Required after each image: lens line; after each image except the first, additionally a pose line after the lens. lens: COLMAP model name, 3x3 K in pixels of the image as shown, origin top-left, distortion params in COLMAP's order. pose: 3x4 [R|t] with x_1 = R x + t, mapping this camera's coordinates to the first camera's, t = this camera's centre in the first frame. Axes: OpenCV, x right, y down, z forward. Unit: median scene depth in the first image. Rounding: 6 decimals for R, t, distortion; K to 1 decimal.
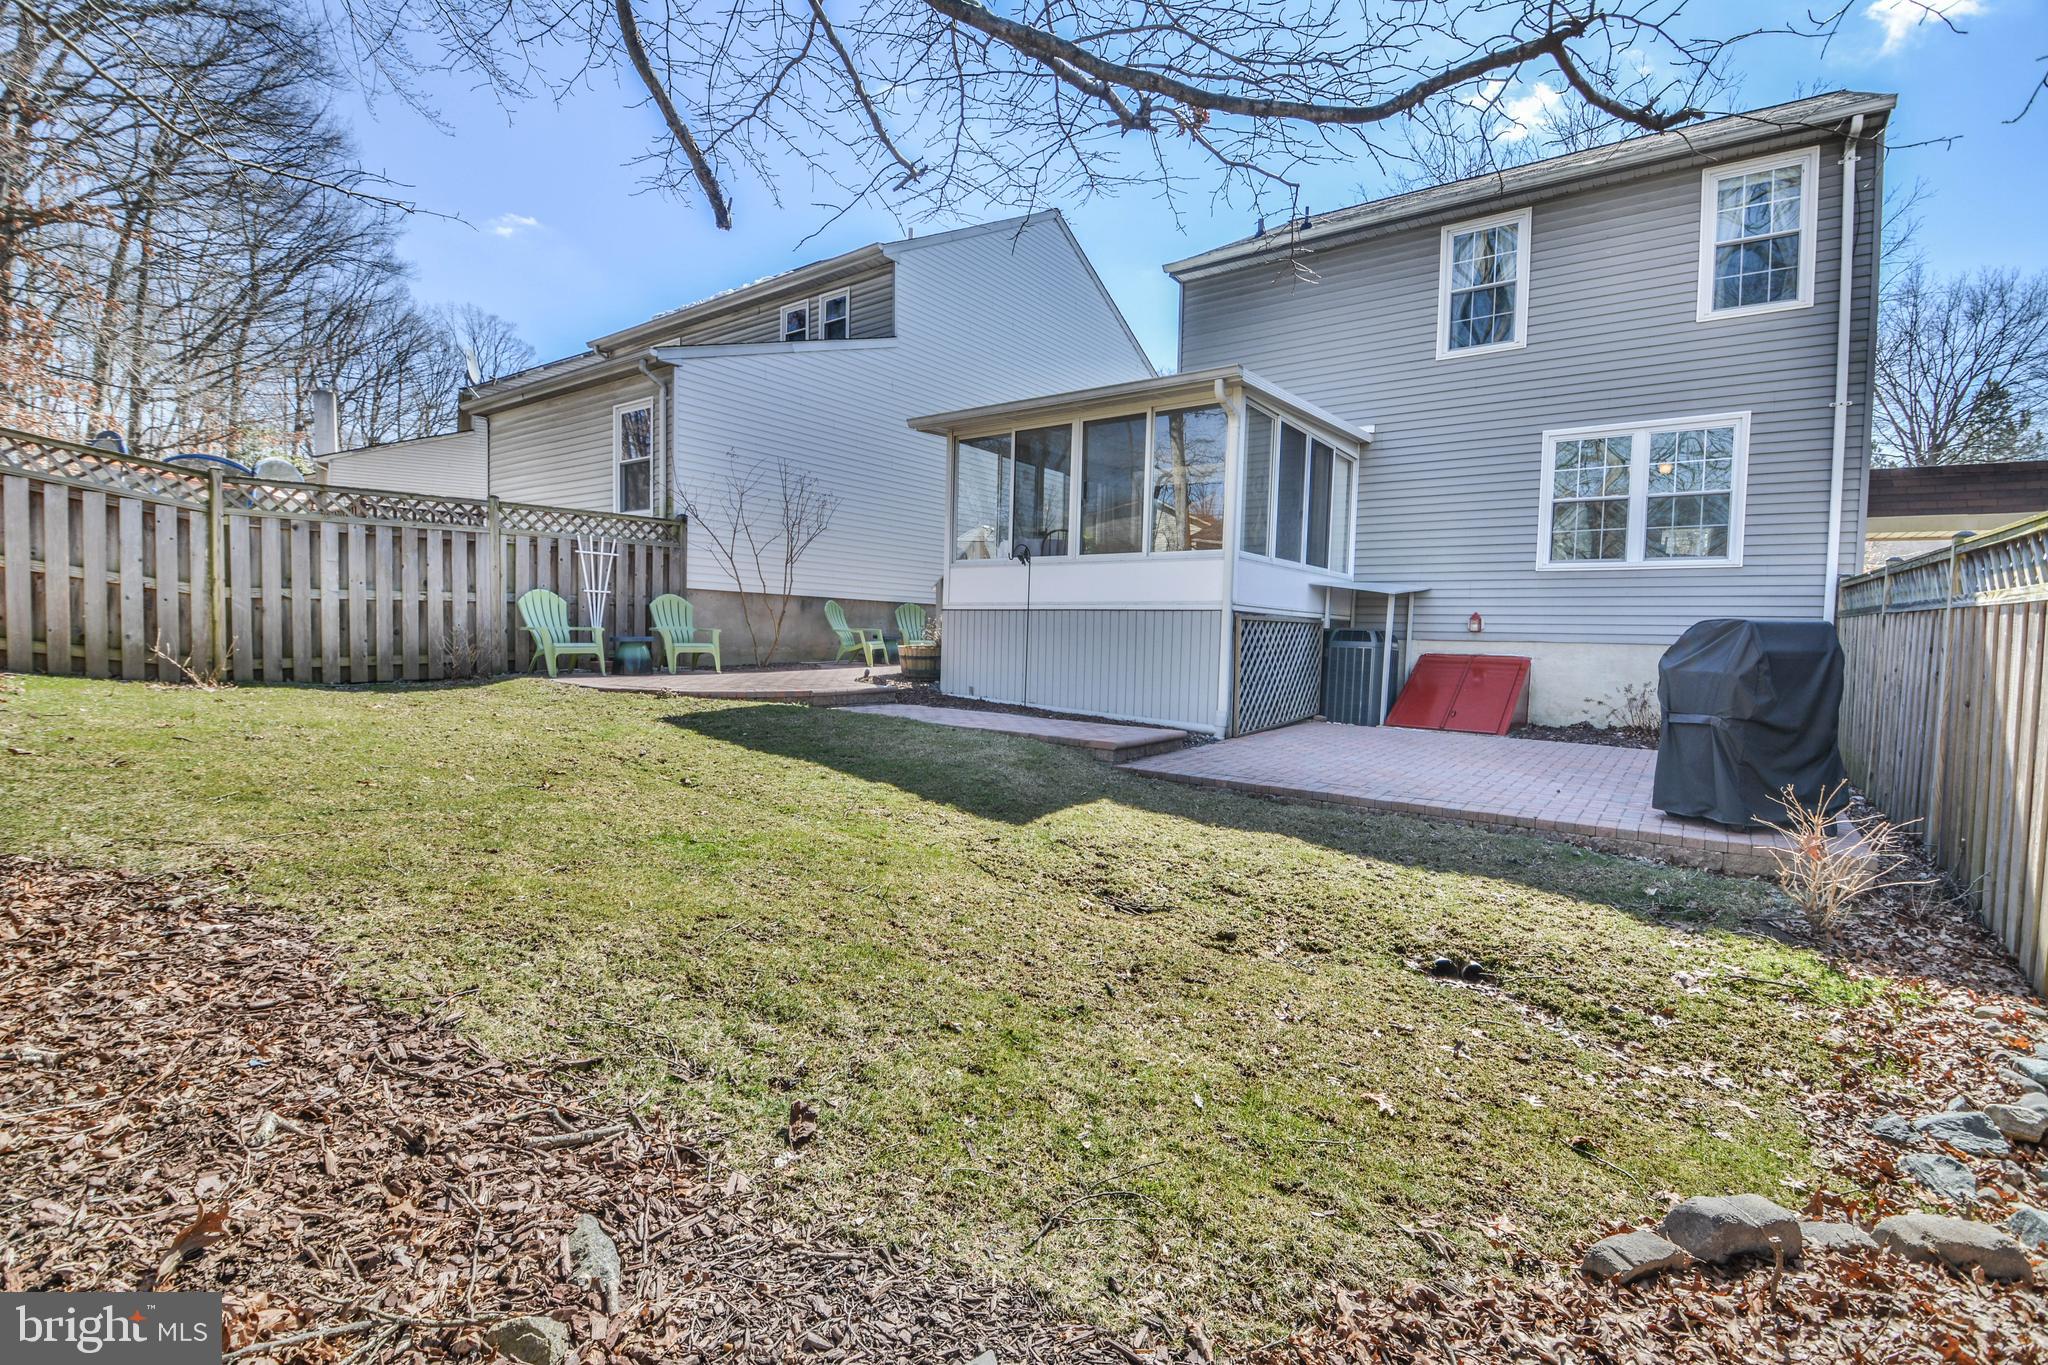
lens RADIAL K [[917.8, 0, 1007.0], [0, 917.8, 684.5], [0, 0, 1]] dist [-0.006094, -0.013036]
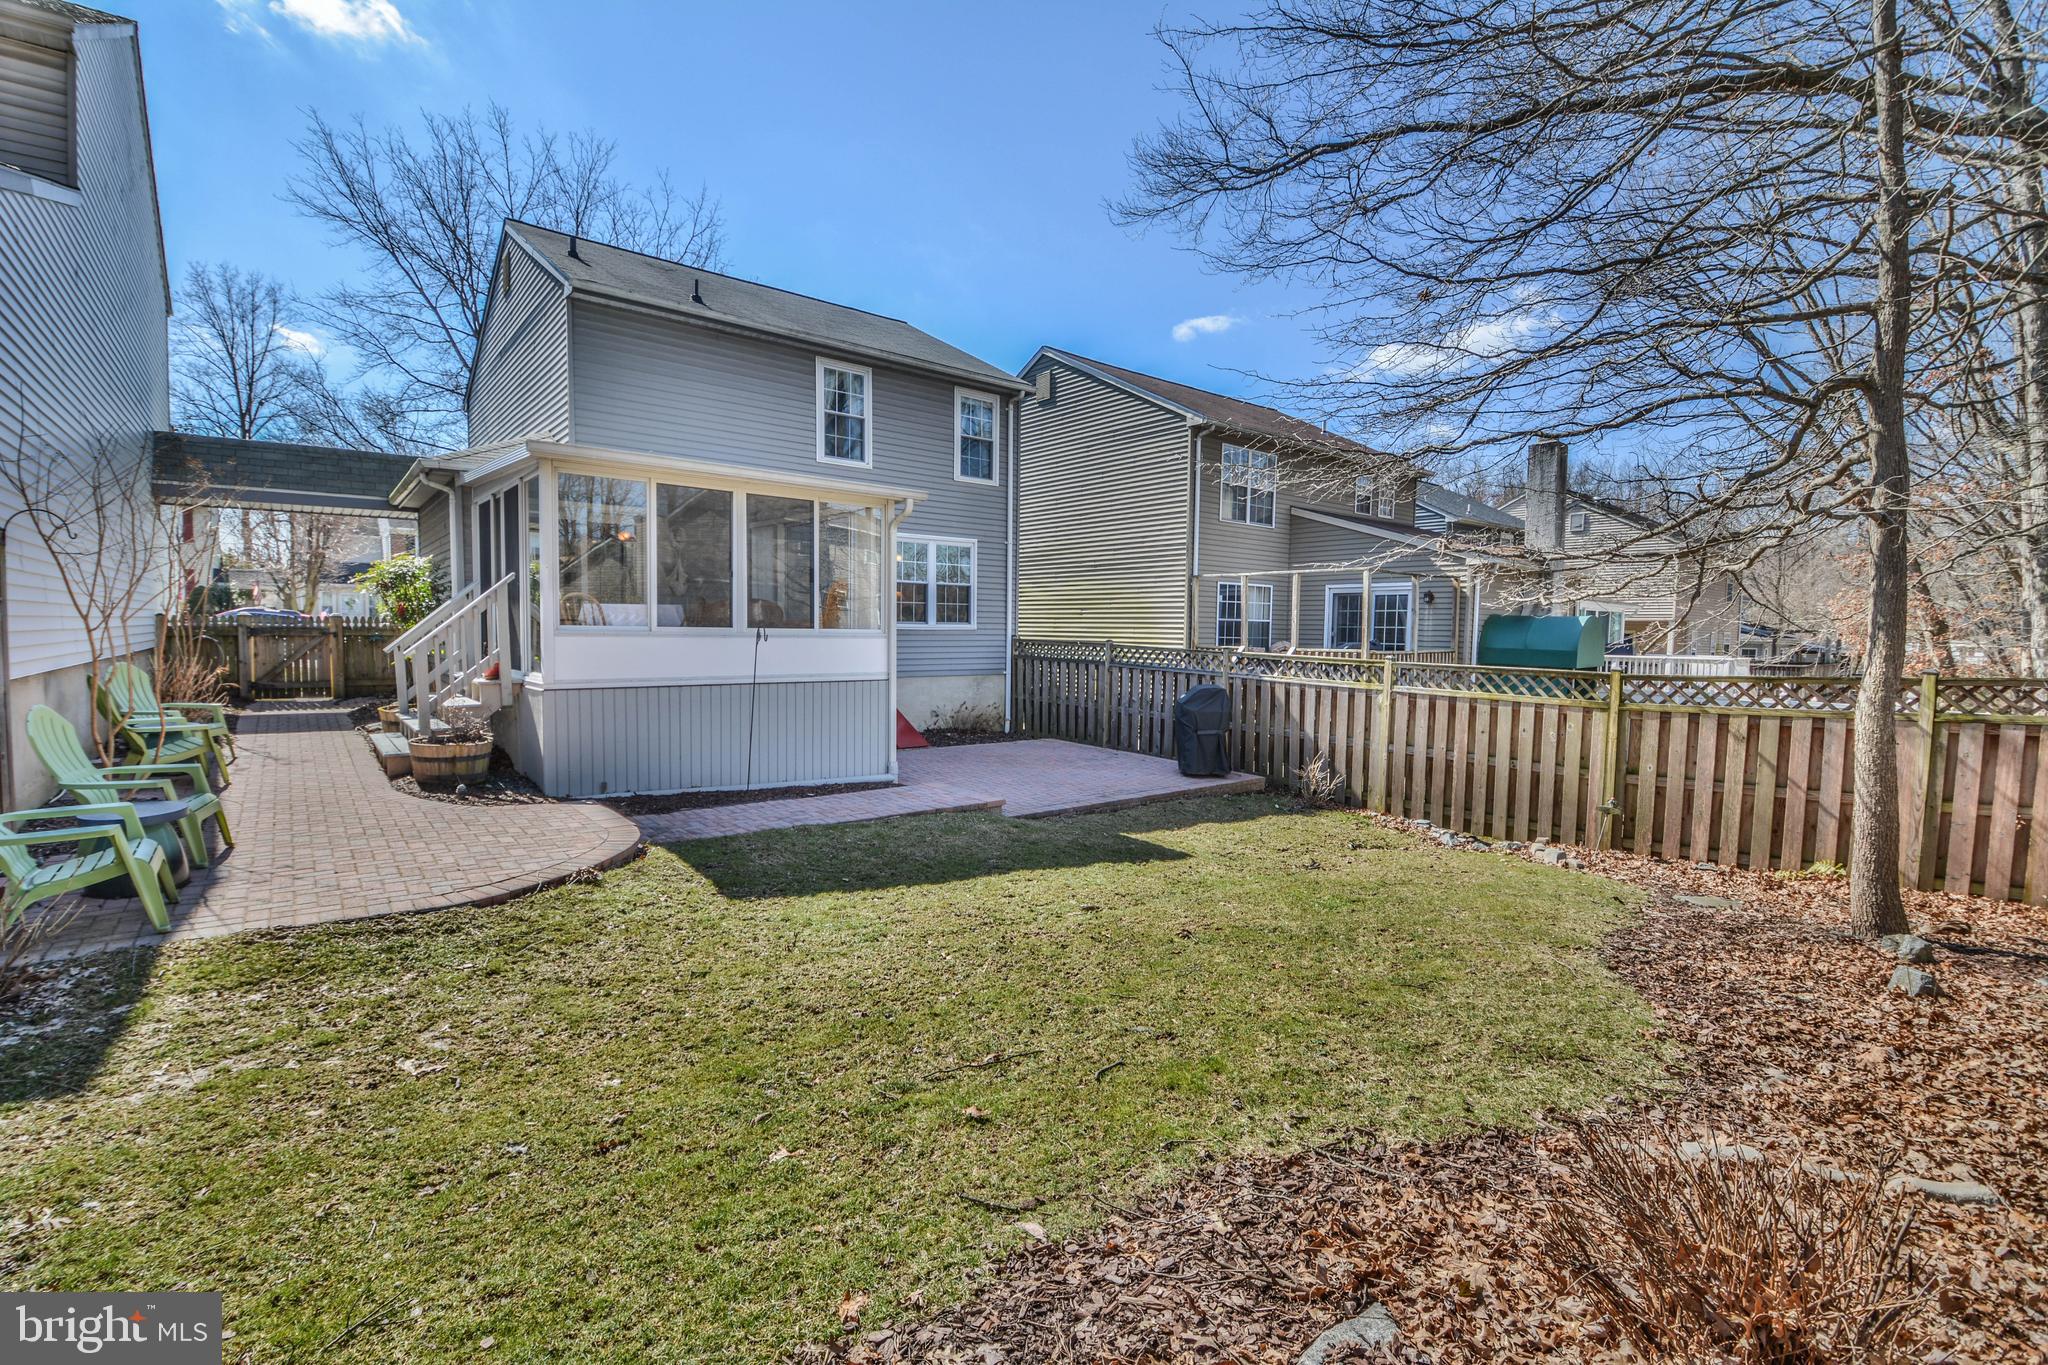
lens RADIAL K [[917.8, 0, 1025.8], [0, 917.8, 674.6], [0, 0, 1]] dist [-0.006094, -0.013036]
pose [[0.217981, -0.072025, 0.973292, -0.818655], [0.045278, 0.996946, 0.063635, -0.141251], [-0.974902, 0.030197, 0.220576, 0.494660]]
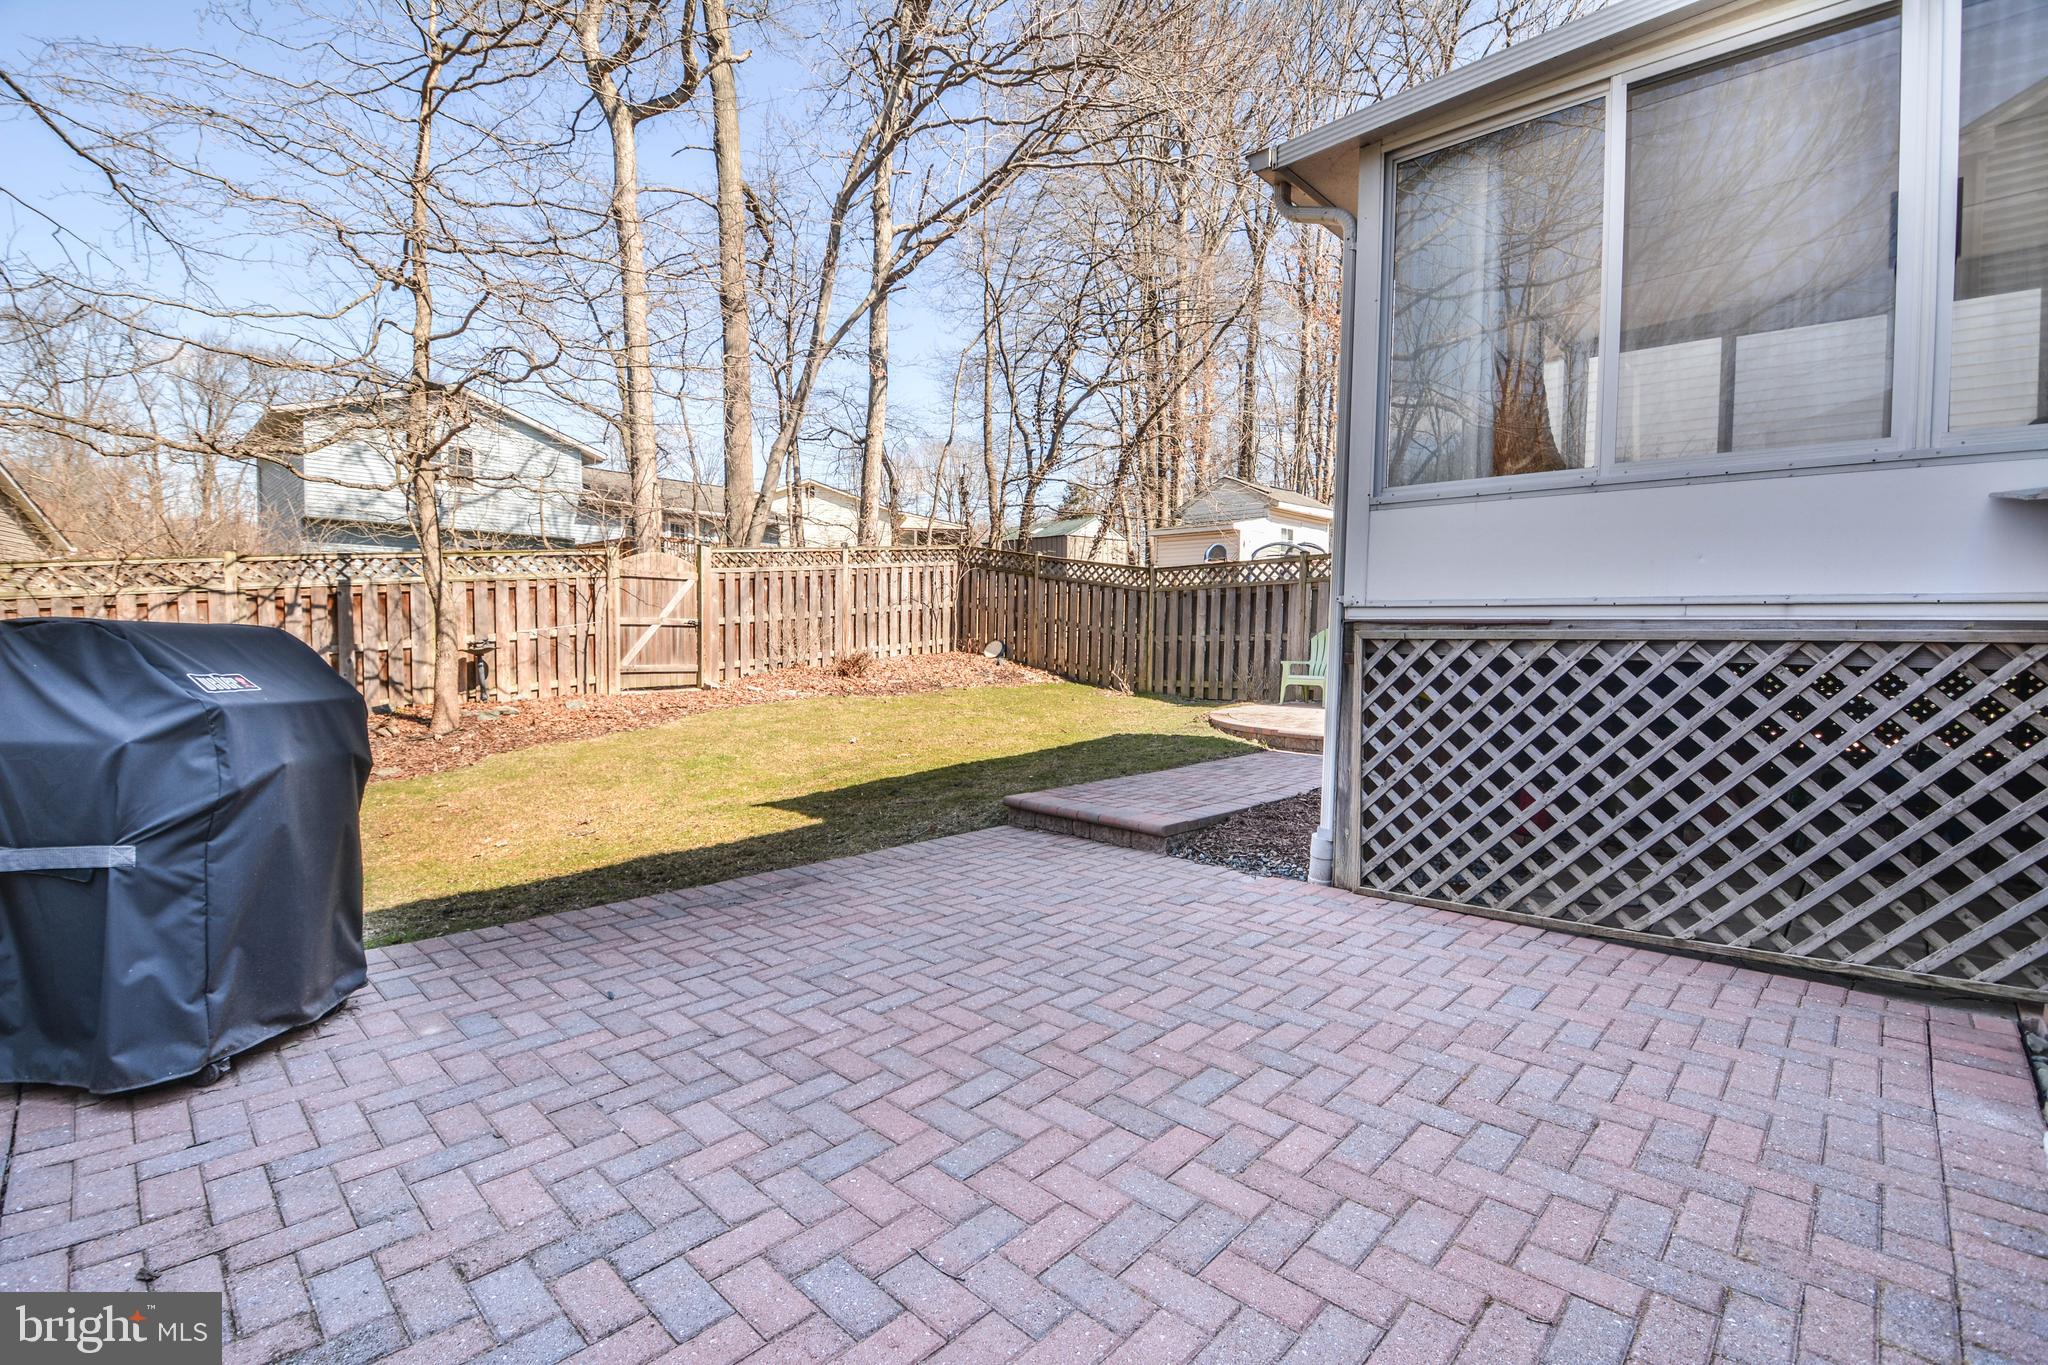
lens RADIAL K [[917.8, 0, 1021.0], [0, 917.8, 691.1], [0, 0, 1]] dist [-0.006094, -0.013036]
pose [[-0.114412, 0.028716, -0.993018, 0.683251], [-0.073289, 0.996614, 0.037264, -0.044603], [0.990726, 0.077040, -0.111921, 0.808681]]
